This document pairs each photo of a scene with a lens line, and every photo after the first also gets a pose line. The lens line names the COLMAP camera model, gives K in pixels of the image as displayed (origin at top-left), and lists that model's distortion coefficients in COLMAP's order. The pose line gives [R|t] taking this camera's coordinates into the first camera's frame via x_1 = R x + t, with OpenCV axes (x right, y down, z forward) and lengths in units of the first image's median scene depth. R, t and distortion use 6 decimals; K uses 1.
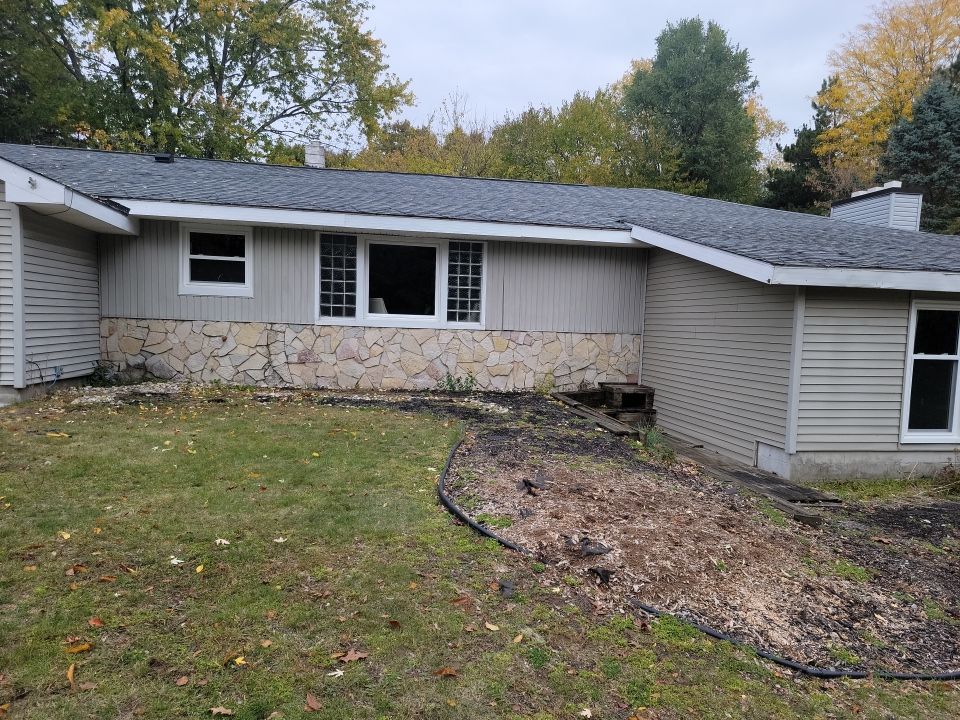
lens RADIAL K [[648.6, 0, 484.3], [0, 648.6, 365.5], [0, 0, 1]] dist [0.126783, -0.109707]
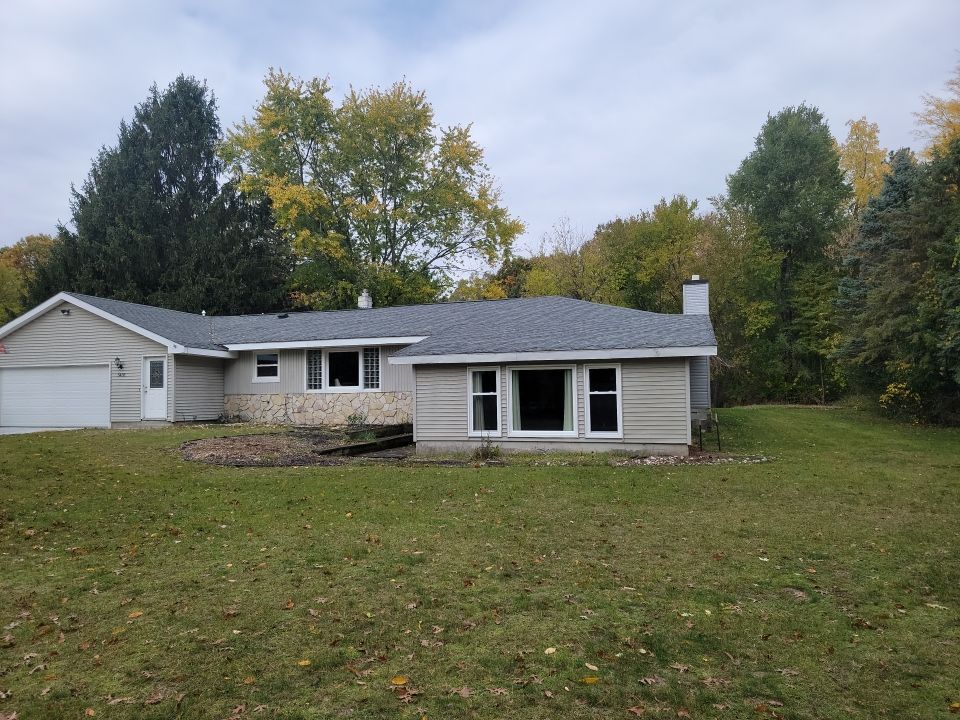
lens RADIAL K [[648.6, 0, 484.3], [0, 648.6, 365.5], [0, 0, 1]] dist [0.126783, -0.109707]
pose [[0.887839, -0.066022, -0.455394, 1.153617], [0.011857, 0.992607, -0.120789, 0.102331], [0.460002, 0.101842, 0.882058, -0.550261]]
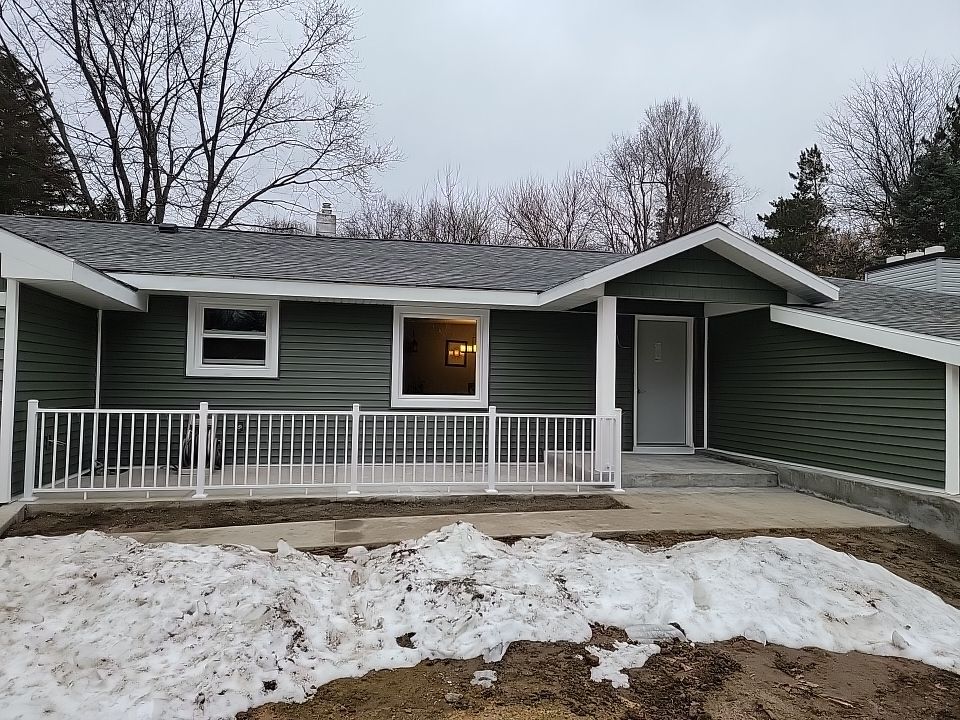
lens RADIAL K [[648.1, 0, 471.1], [0, 648.1, 362.2], [0, 0, 1]] dist [0.053544, 0.001152]
pose [[0.999561, -0.012239, 0.026977, -0.107655], [0.014876, 0.994890, -0.099860, -0.034865], [-0.025617, 0.100217, 0.994636, 0.124326]]
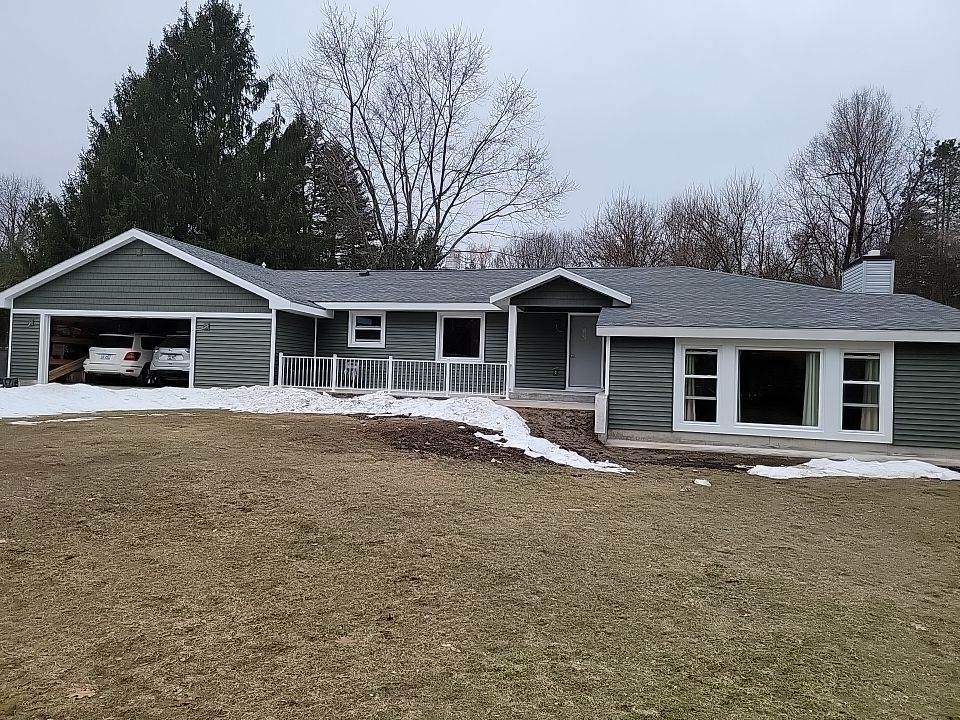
lens RADIAL K [[648.6, 0, 480.0], [0, 648.6, 360.0], [0, 0, 1]] dist [0.130426, -0.130191]
pose [[0.916973, -0.008335, -0.398862, 0.601112], [-0.030706, 0.995342, -0.091391, 0.083113], [0.397766, 0.096051, 0.912445, -0.538321]]
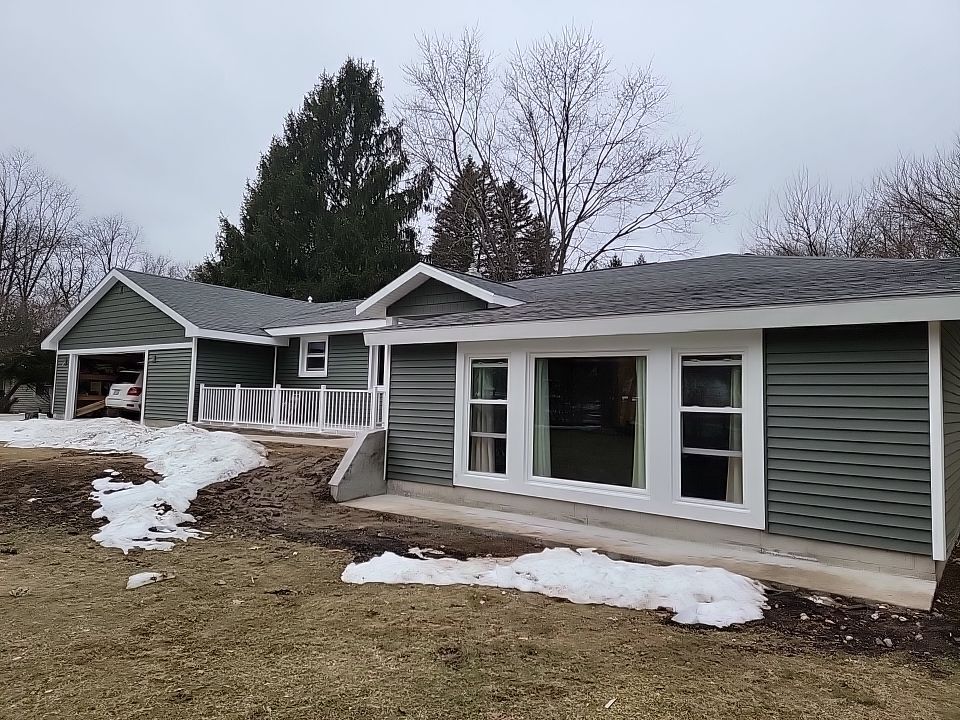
lens RADIAL K [[648.6, 0, 480.0], [0, 648.6, 360.0], [0, 0, 1]] dist [0.130426, -0.130191]
pose [[0.659221, -0.062510, -0.749347, 1.065733], [-0.060354, 0.988925, -0.135589, 0.046421], [0.749523, 0.134609, 0.648147, 0.219201]]
